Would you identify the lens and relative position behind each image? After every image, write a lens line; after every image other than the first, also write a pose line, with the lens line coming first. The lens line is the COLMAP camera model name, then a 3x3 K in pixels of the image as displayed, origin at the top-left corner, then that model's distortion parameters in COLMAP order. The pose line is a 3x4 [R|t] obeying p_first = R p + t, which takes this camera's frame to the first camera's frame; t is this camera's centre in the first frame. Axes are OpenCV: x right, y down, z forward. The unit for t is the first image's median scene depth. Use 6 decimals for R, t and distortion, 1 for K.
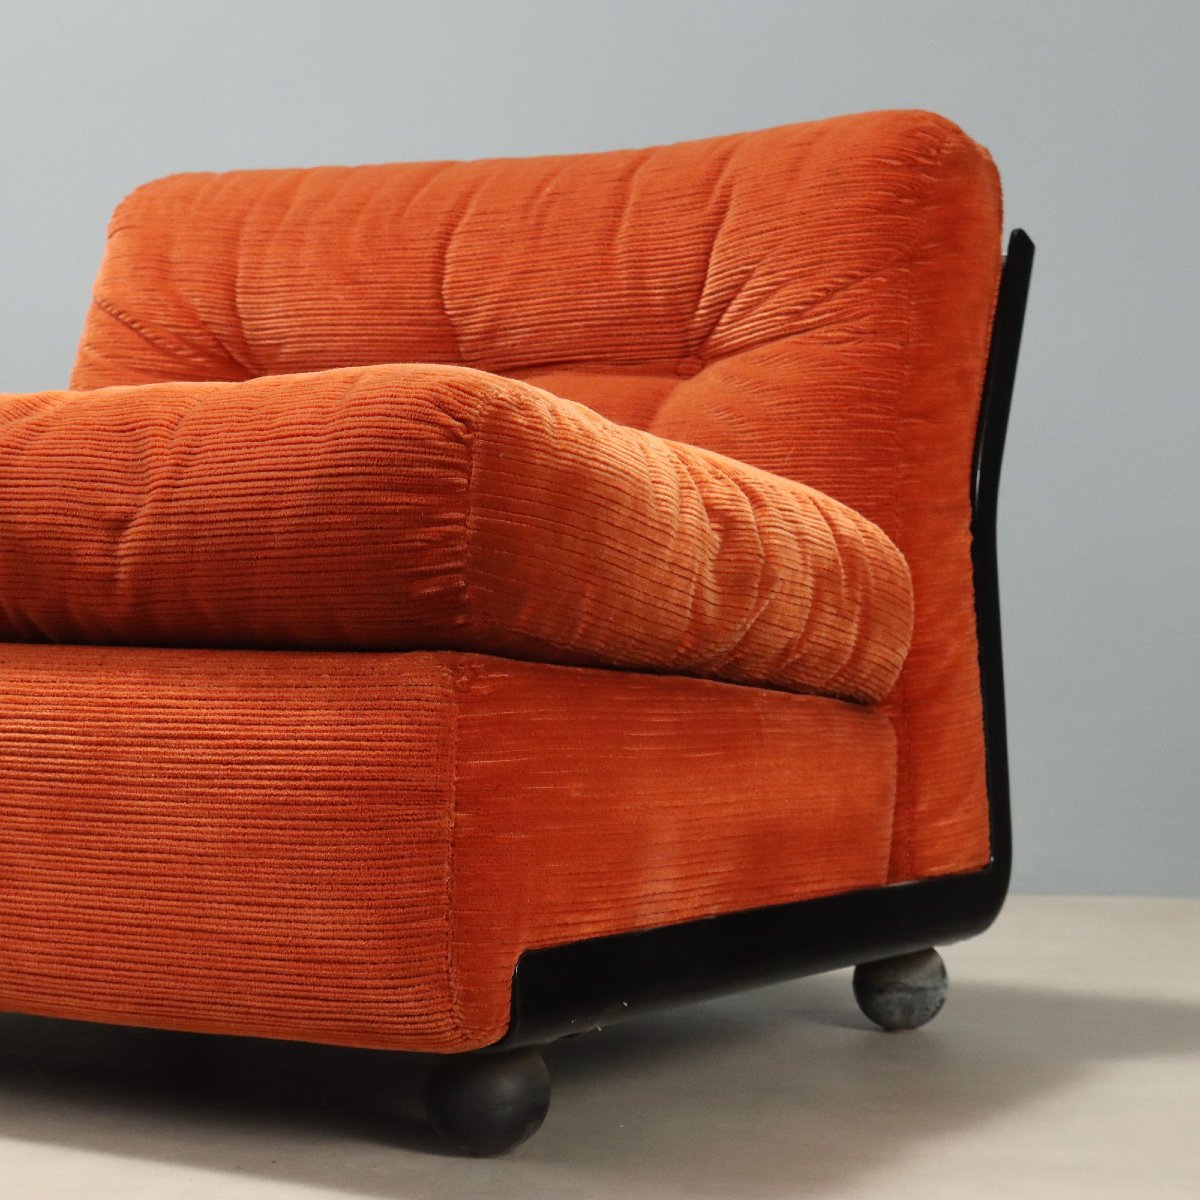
lens RADIAL K [[2638.3, 0, 604.3], [0, 2638.3, 605.4], [0, 0, 1]] dist [-0.067442, 0.000000]
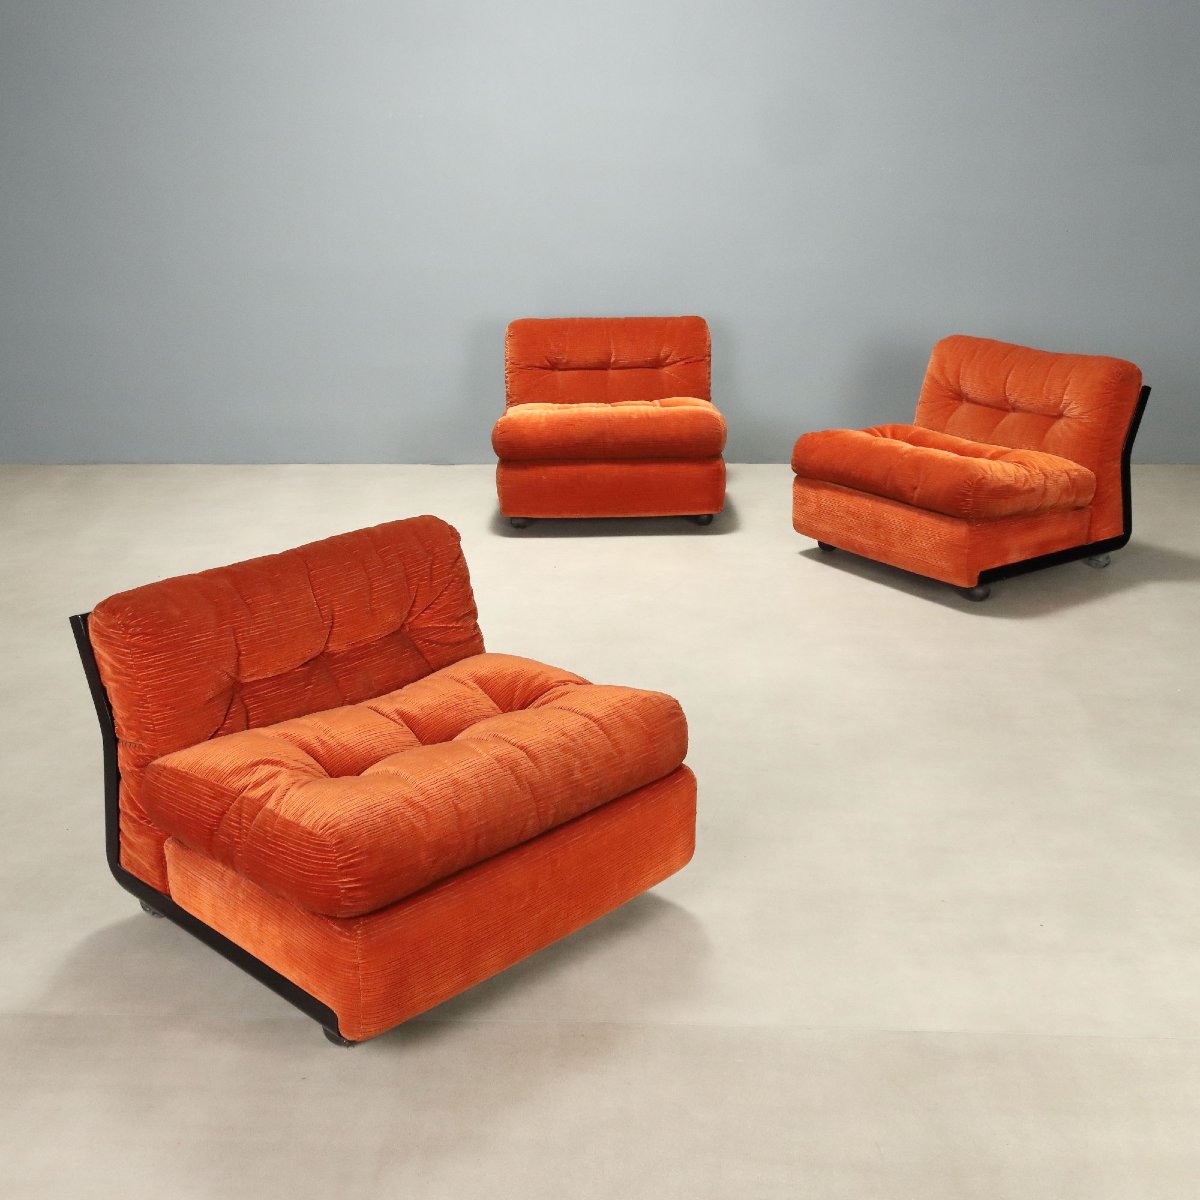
lens RADIAL K [[1295.4, 0, 598.3], [0, 1295.4, 598.2], [0, 0, 1]] dist [-0.030458, 0.000000]
pose [[0.888219, 0.109054, -0.446289, 0.370980], [0.037387, 0.951039, 0.306802, -0.533437], [0.457896, -0.289193, 0.840654, -1.330630]]
